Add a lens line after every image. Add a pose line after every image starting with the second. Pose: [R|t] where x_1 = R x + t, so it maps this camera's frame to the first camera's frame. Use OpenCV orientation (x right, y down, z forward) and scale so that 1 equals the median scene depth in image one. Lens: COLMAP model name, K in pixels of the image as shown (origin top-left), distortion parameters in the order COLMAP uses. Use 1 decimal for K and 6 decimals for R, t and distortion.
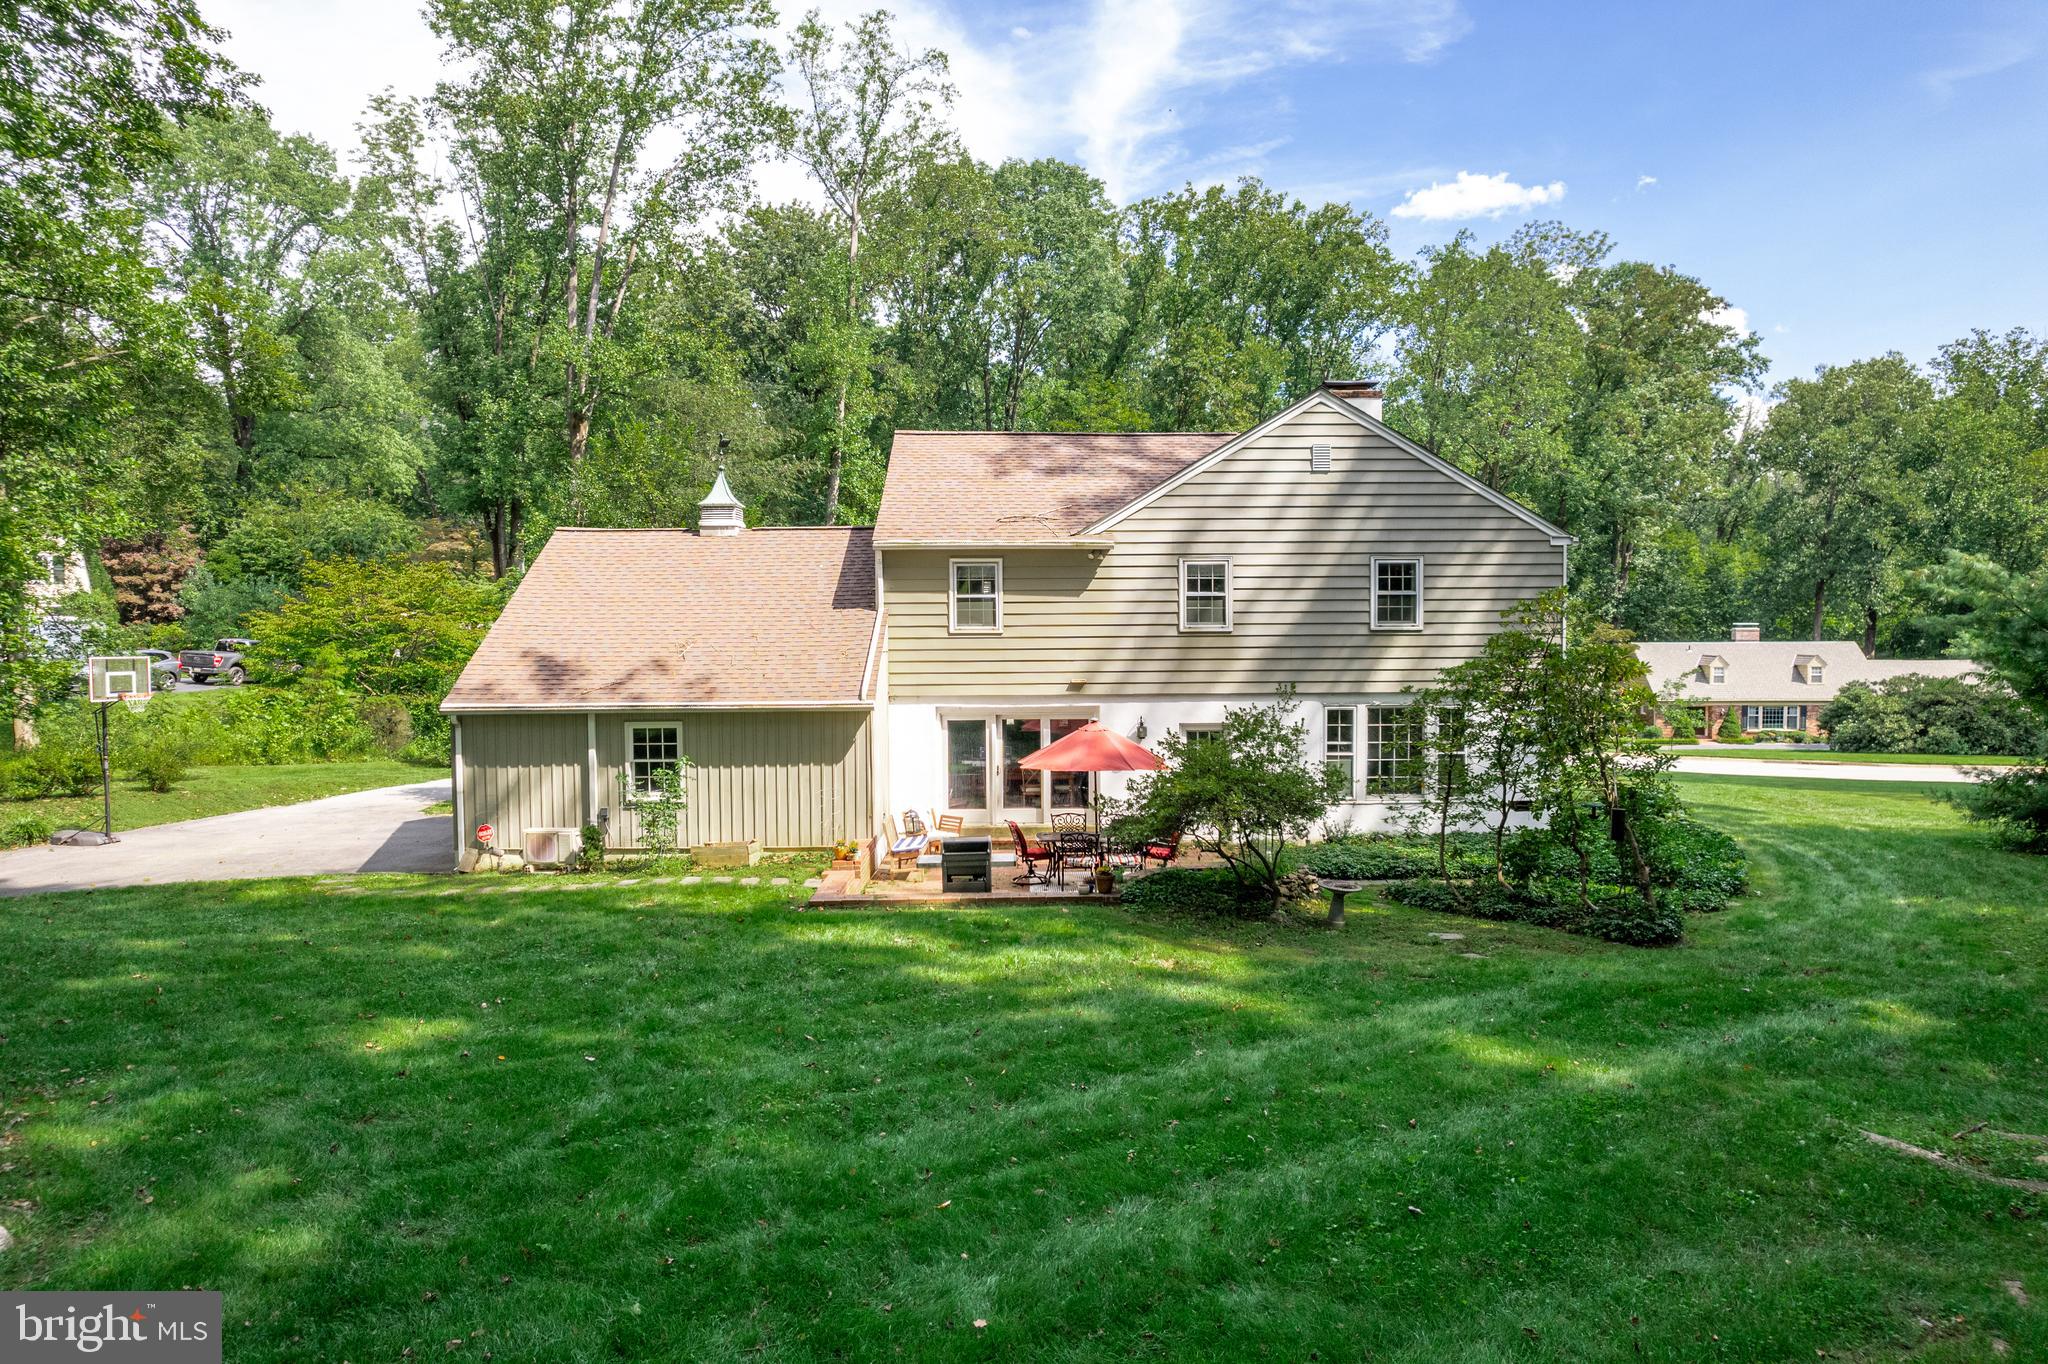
lens RADIAL K [[1317.7, 0, 1024.0], [0, 1317.7, 682.0], [0, 0, 1]] dist [-0.090387, 0.075886]
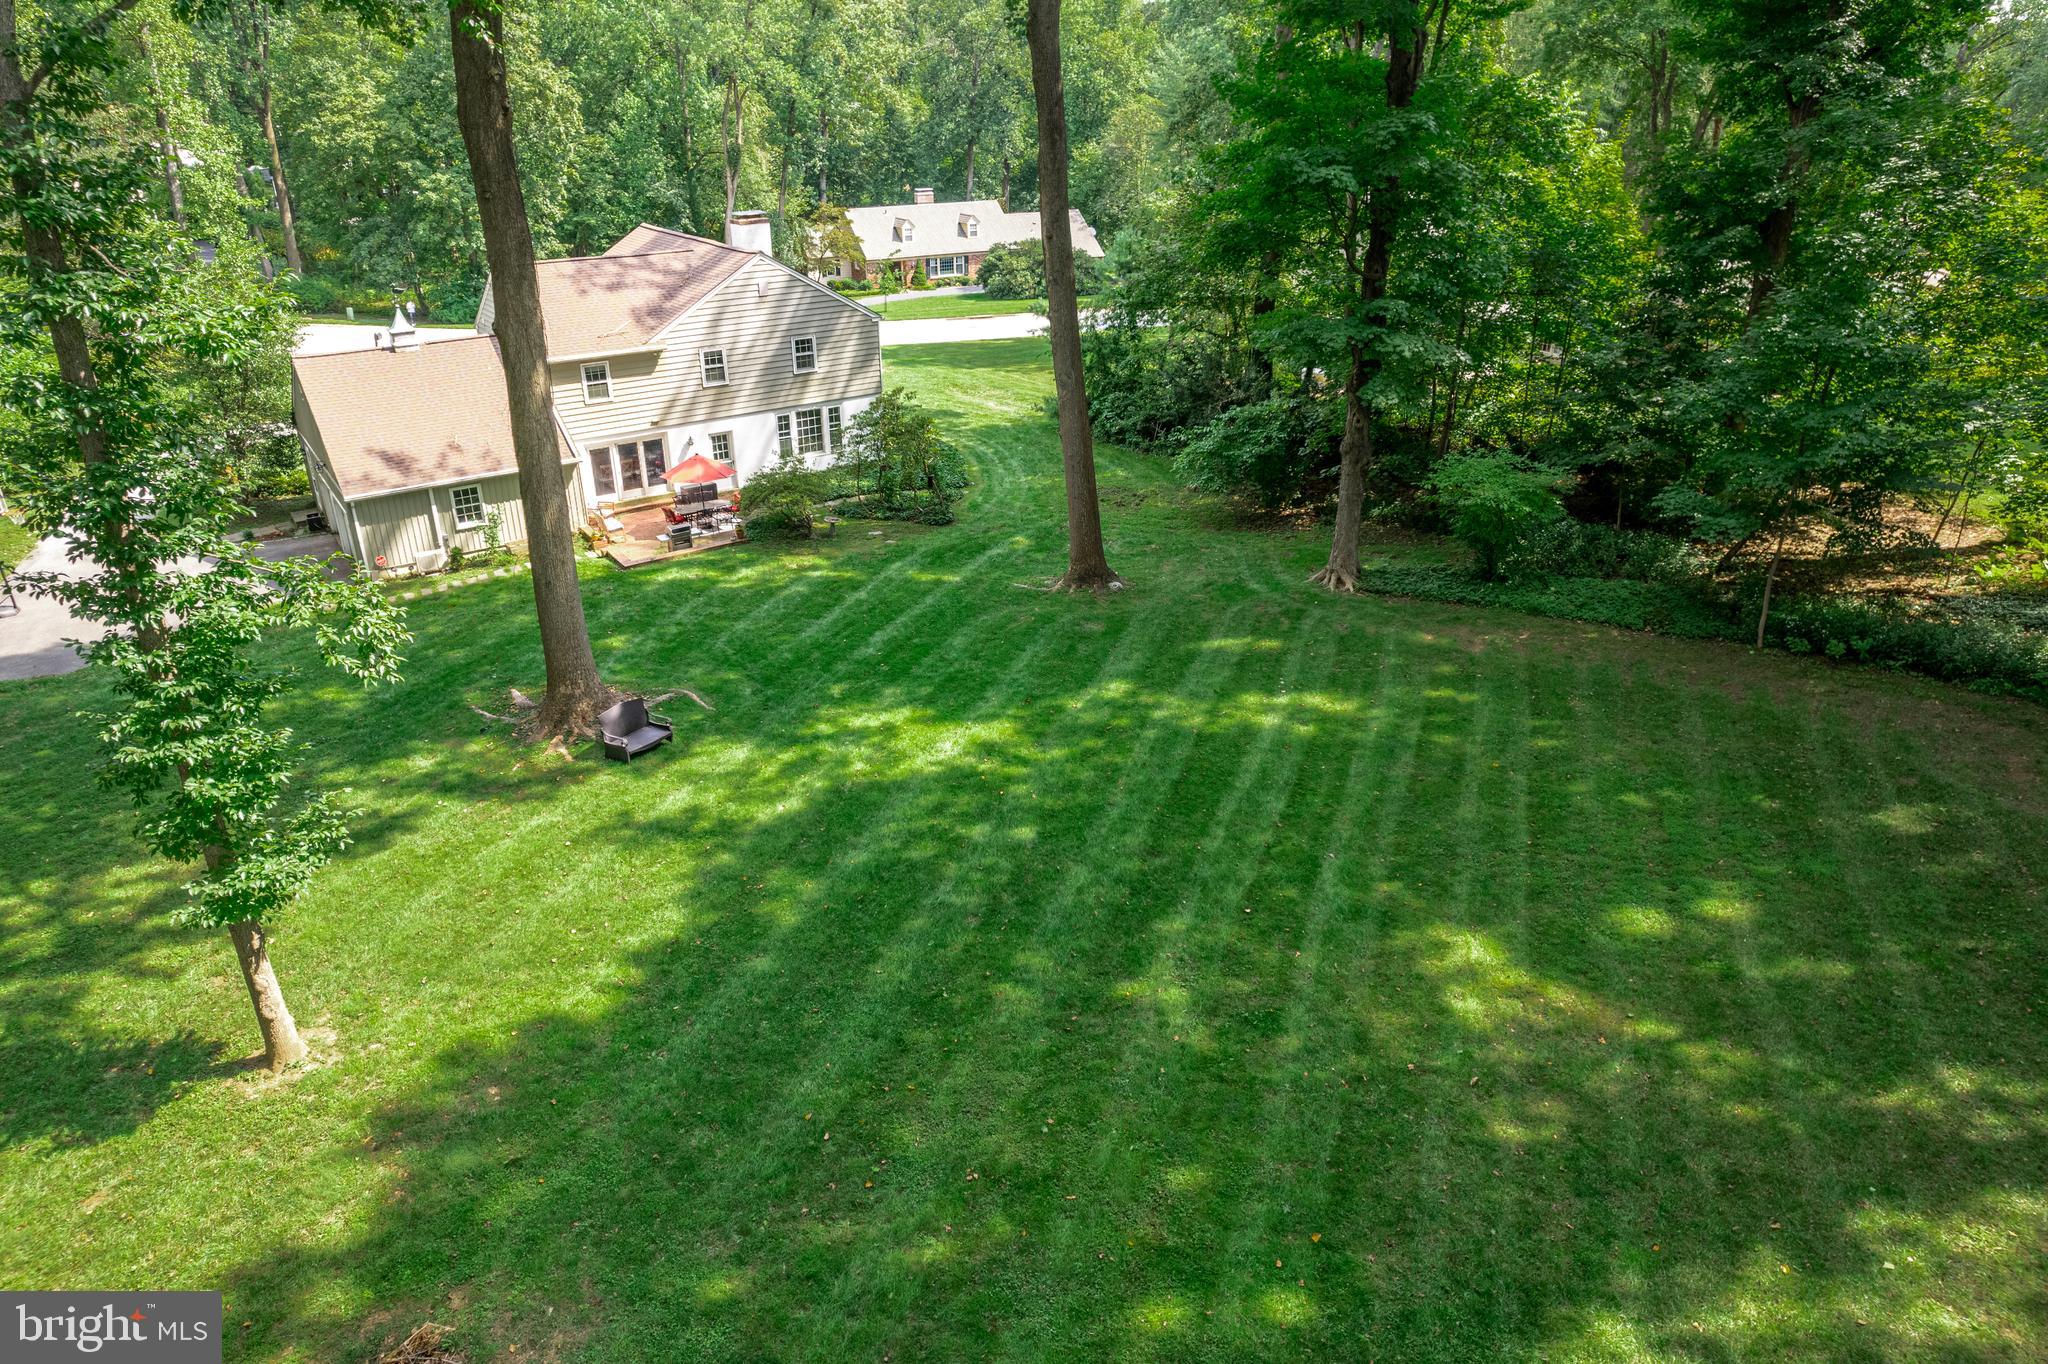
lens RADIAL K [[1263.8, 0, 1009.3], [0, 1263.8, 688.3], [0, 0, 1]] dist [-0.004708, -0.000557]
pose [[0.833424, -0.245655, 0.495033, -0.539743], [0.037827, 0.919028, 0.392374, -0.345557], [-0.551338, -0.308288, 0.775232, -0.836107]]
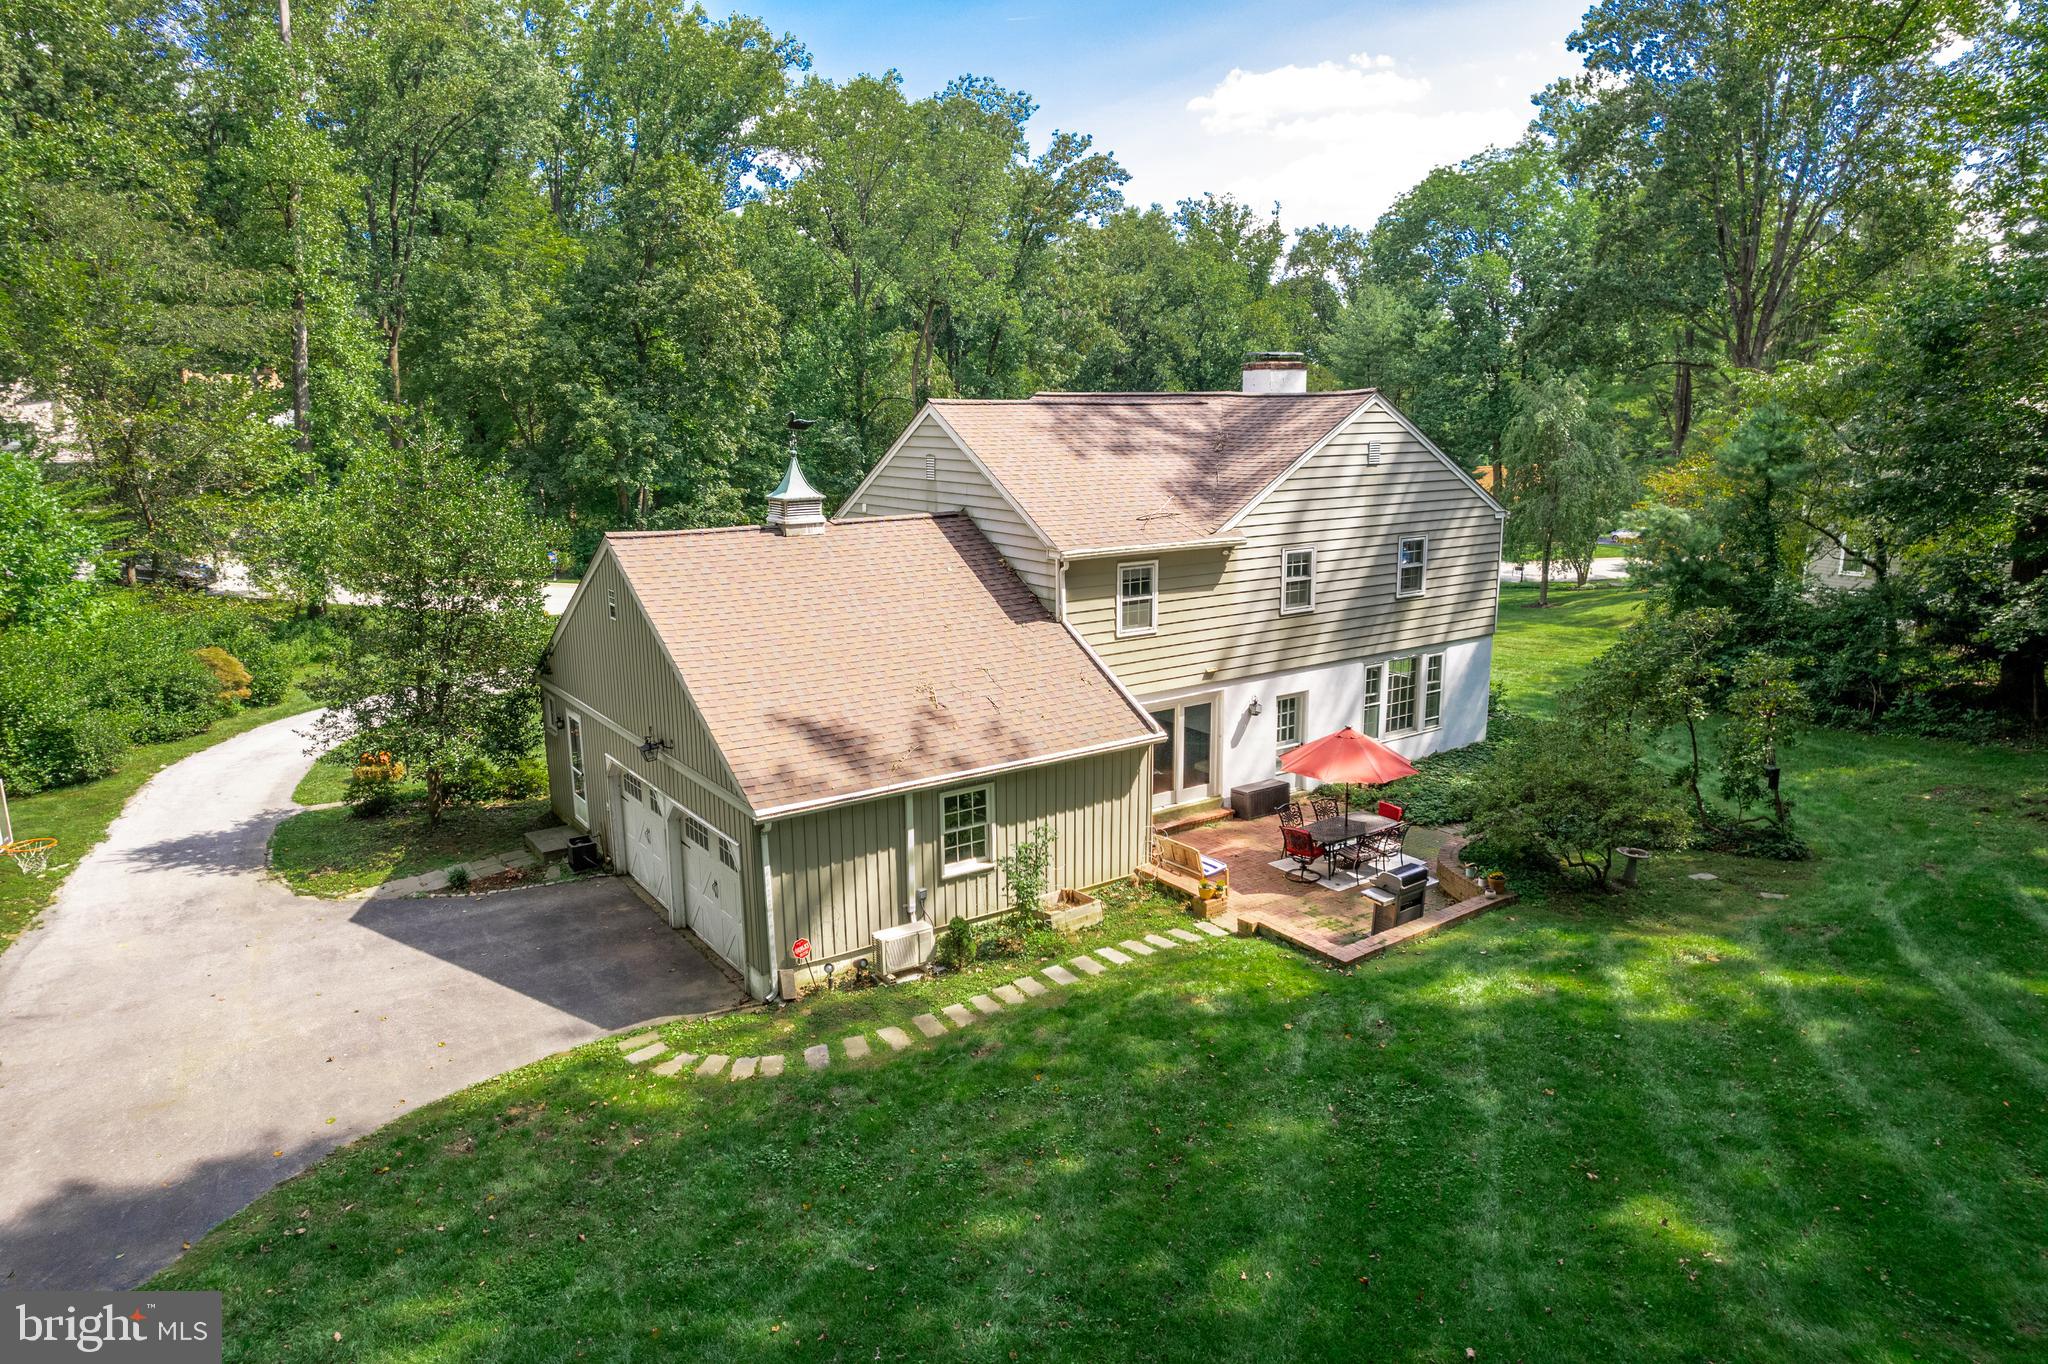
lens RADIAL K [[1317.7, 0, 1024.0], [0, 1317.7, 682.0], [0, 0, 1]] dist [-0.090387, 0.075886]
pose [[0.827687, -0.120818, 0.548030, -0.667701], [0.033284, 0.985400, 0.166971, -0.173367], [-0.560202, -0.119959, 0.819624, 0.214438]]
